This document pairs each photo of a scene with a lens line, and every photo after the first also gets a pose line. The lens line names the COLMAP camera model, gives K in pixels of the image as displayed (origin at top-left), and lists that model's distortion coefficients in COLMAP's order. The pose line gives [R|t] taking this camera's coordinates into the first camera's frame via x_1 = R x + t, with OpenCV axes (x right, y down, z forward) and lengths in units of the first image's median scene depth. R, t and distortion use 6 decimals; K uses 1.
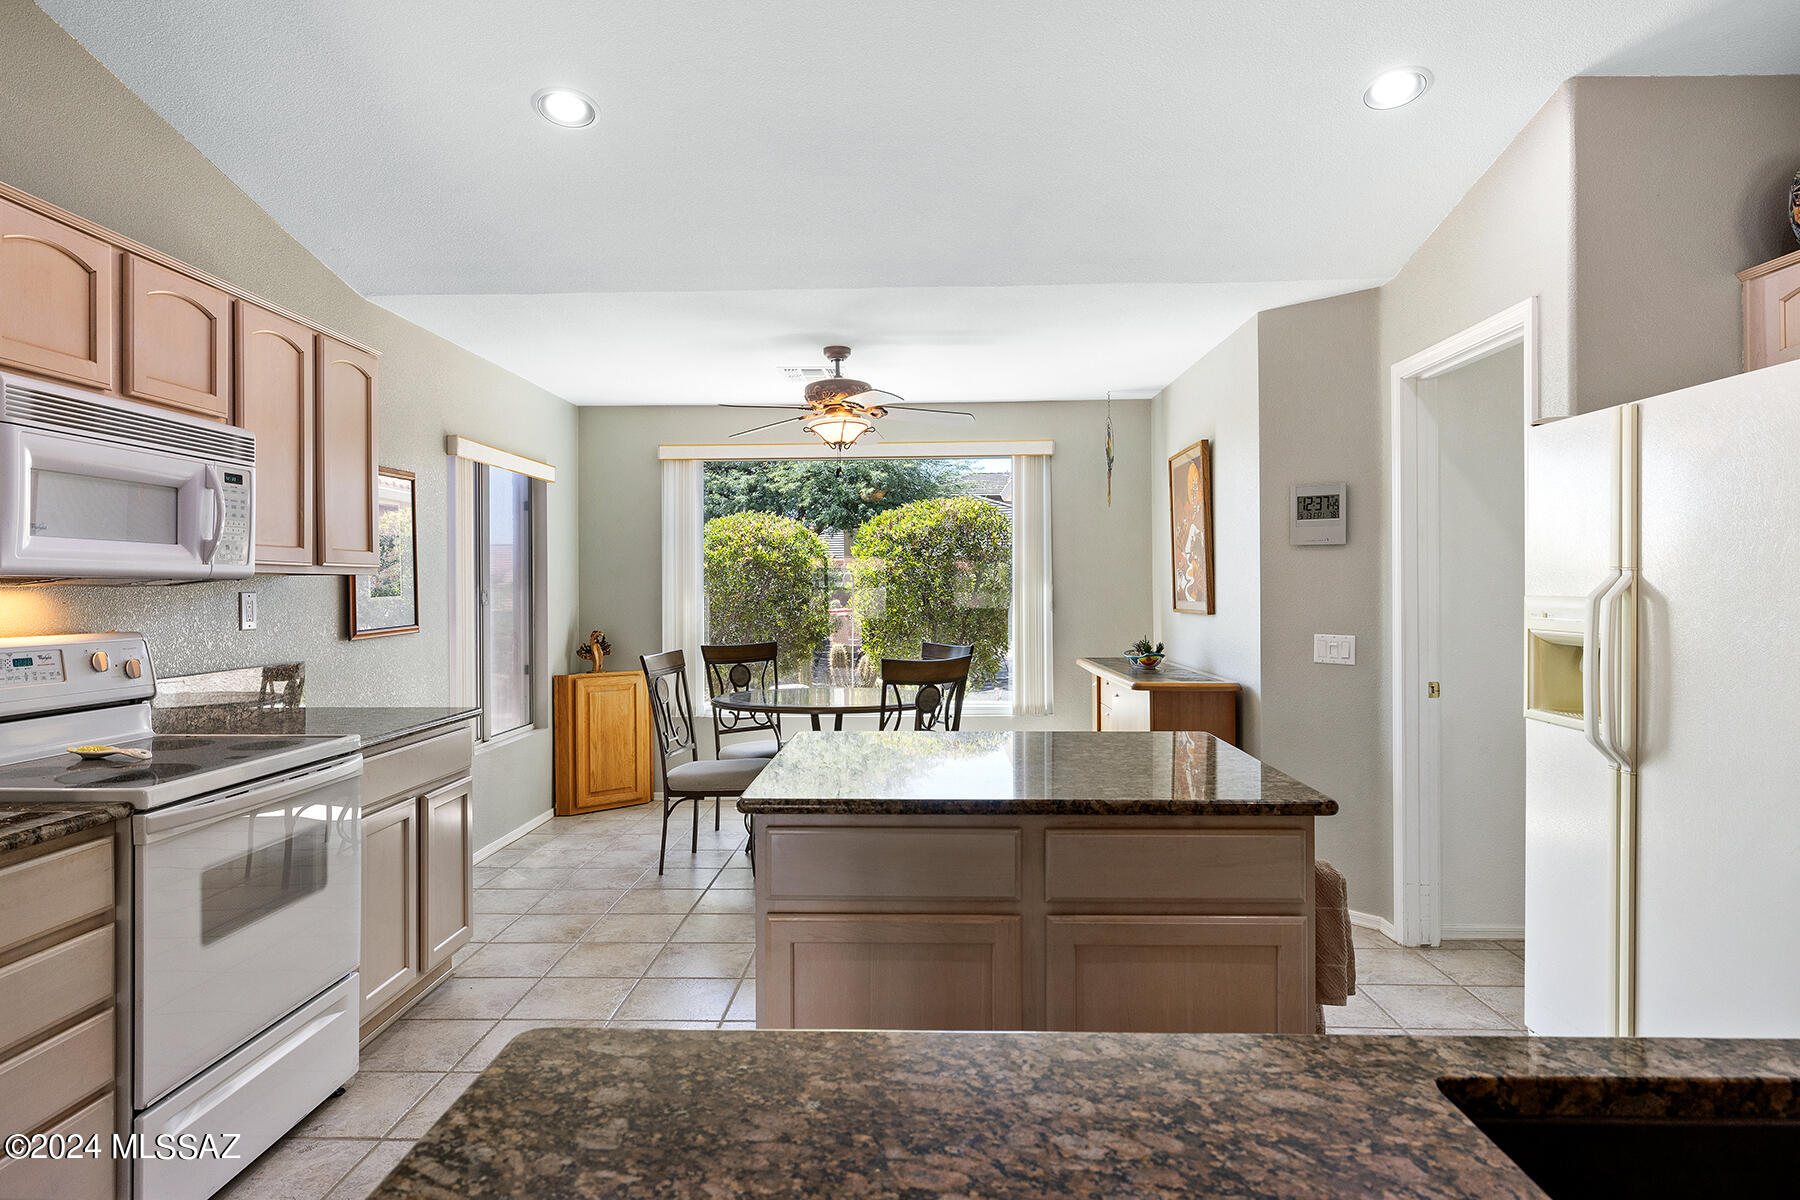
lens RADIAL K [[996.7, 0, 916.6], [0, 996.7, 589.9], [0, 0, 1]] dist [-0.004738, -0.002419]
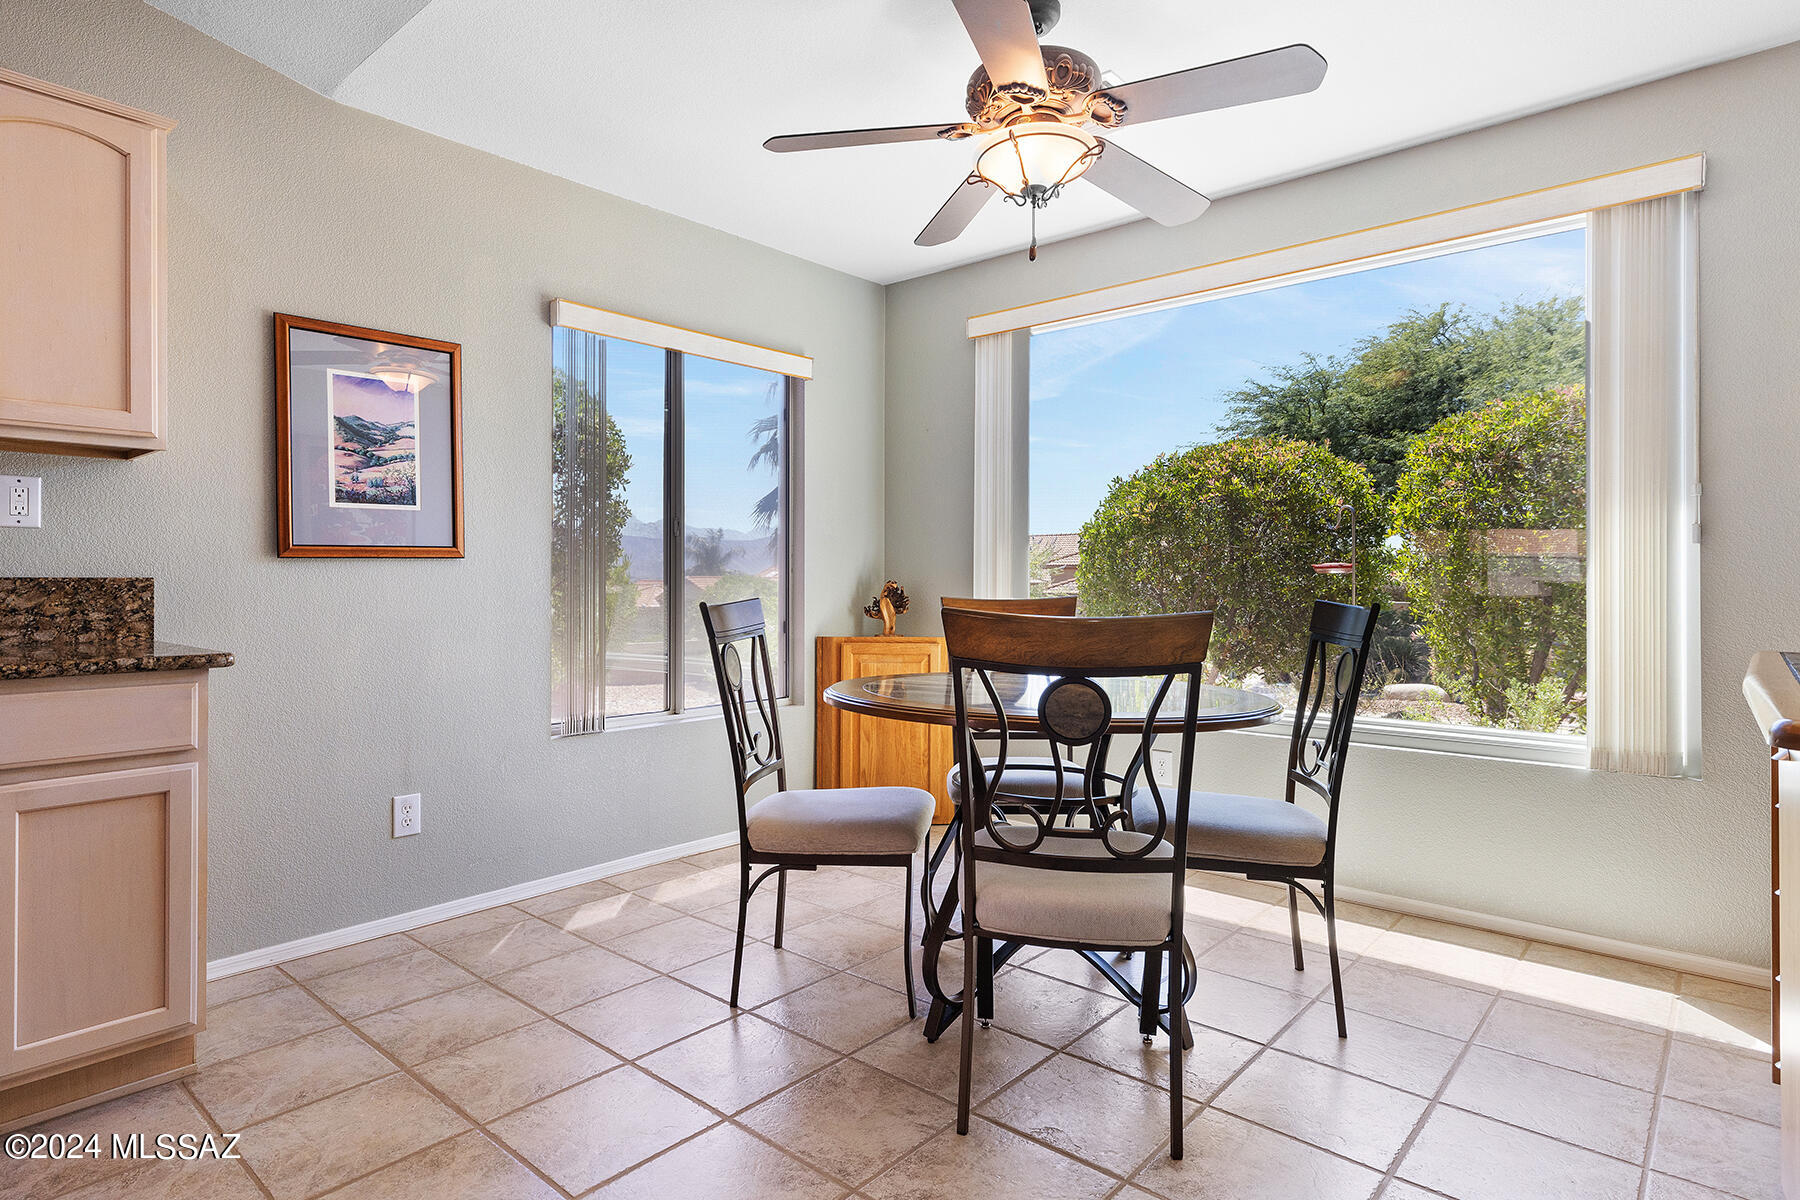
lens RADIAL K [[925.6, 0, 956.5], [0, 925.6, 592.9], [0, 0, 1]] dist [-0.001006, -0.001155]
pose [[0.759132, 0.010000, -0.650860, 0.216323], [-0.004492, 0.999939, 0.010124, 0.056512], [0.650922, -0.004762, 0.759130, 0.672670]]
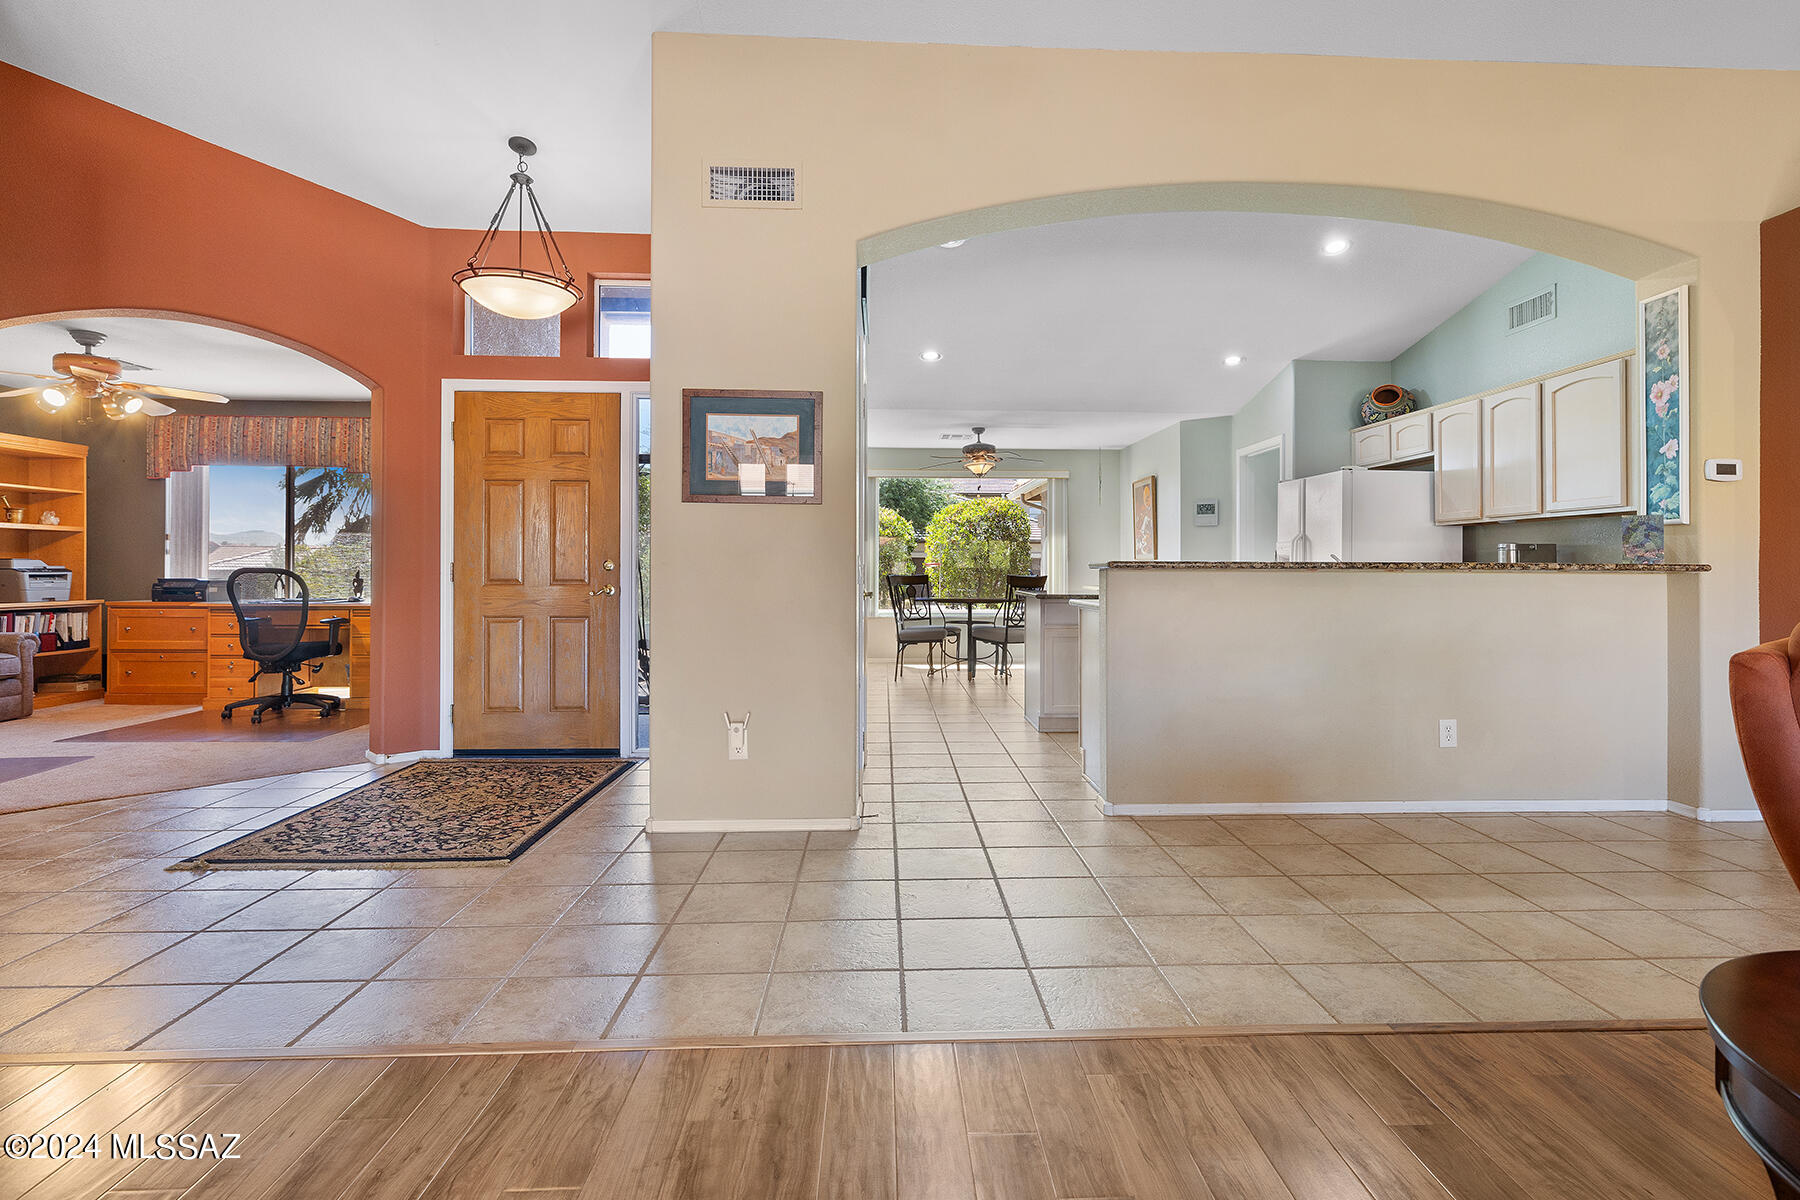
lens RADIAL K [[869.3, 0, 923.1], [0, 869.3, 568.3], [0, 0, 1]] dist [-0.002732, 0.001706]
pose [[0.998213, 0.007038, 0.059339, -0.309824], [-0.006925, 0.999974, -0.002113, 0.052580], [-0.059352, 0.001698, 0.998236, -0.815534]]
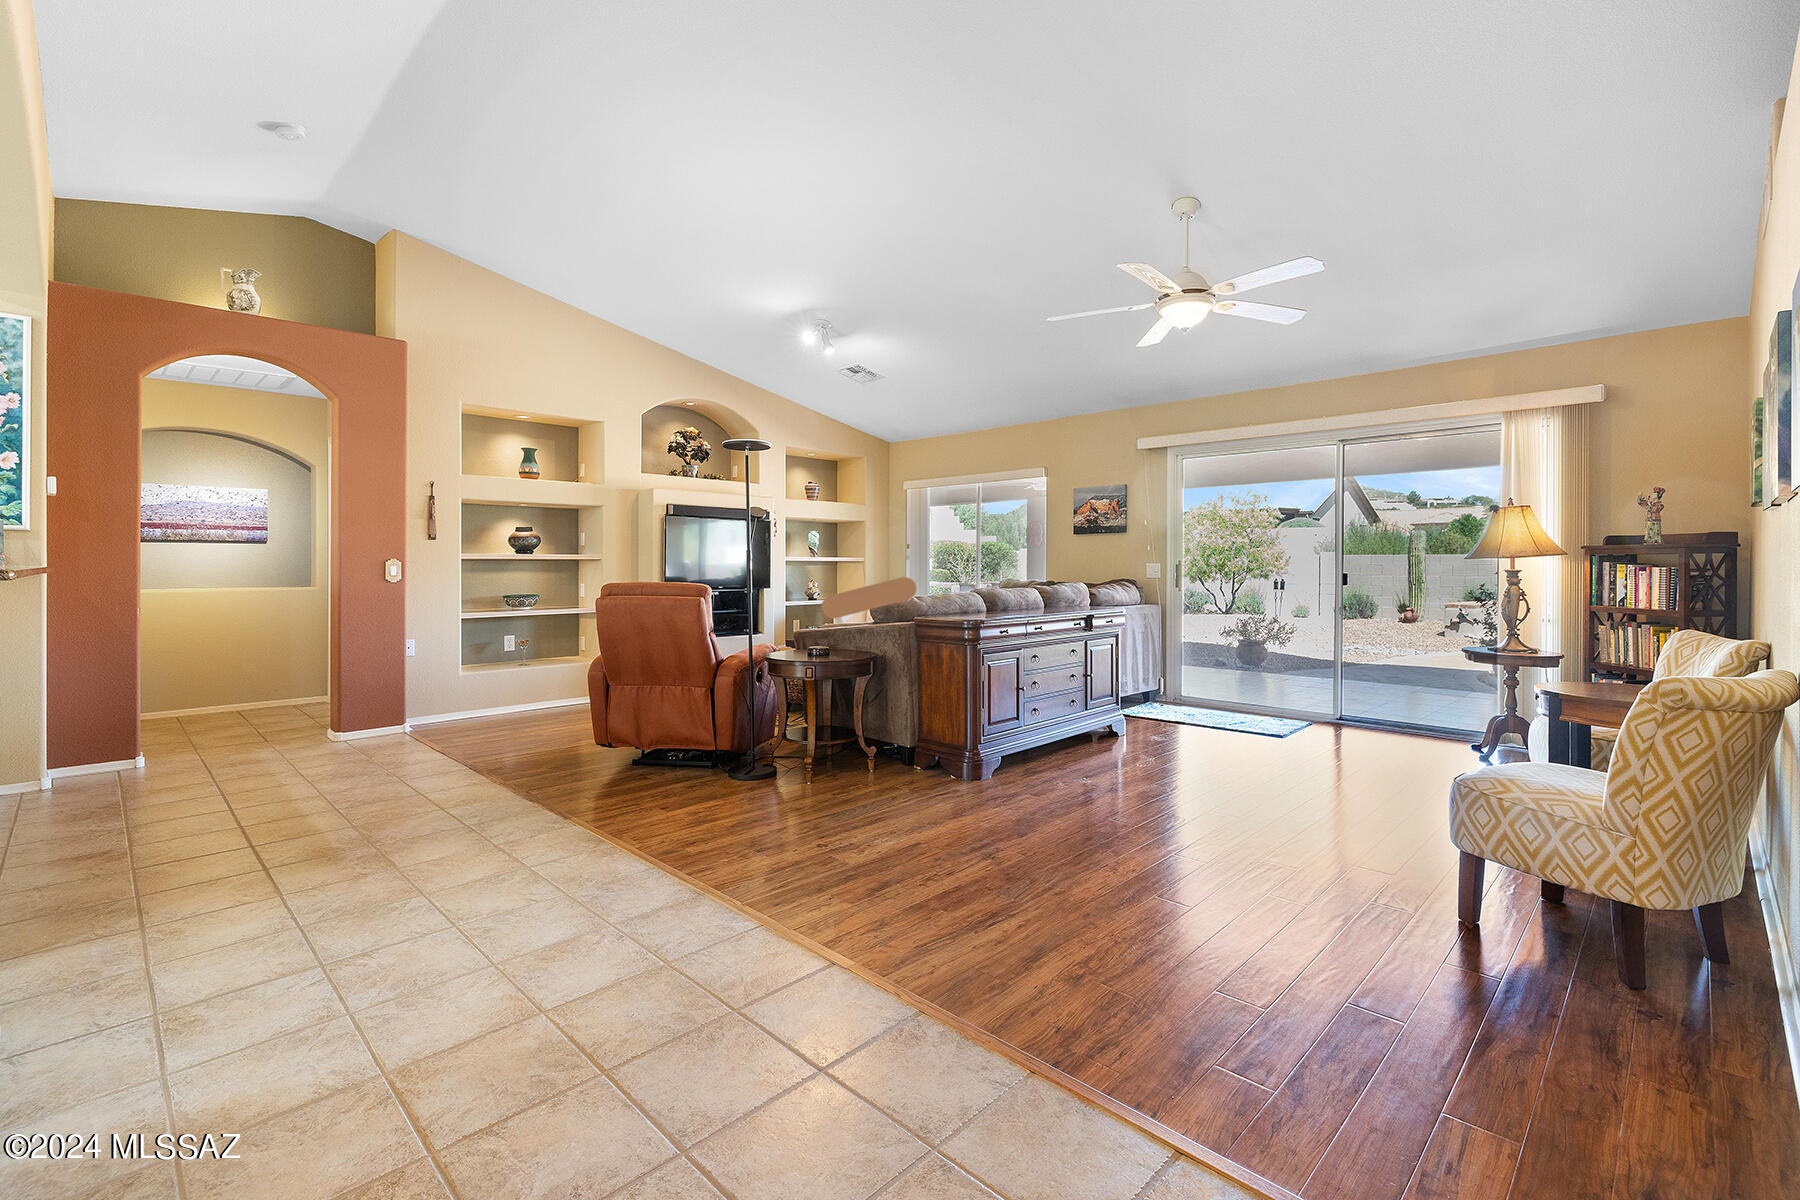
lens RADIAL K [[802.8, 0, 935.6], [0, 802.8, 566.9], [0, 0, 1]] dist [-0.000592, 0.001959]
pose [[-0.744162, -0.000535, 0.667999, -0.836116], [0.000733, 0.999998, 0.001618, 0.041407], [-0.667999, 0.001694, -0.744161, -0.023199]]
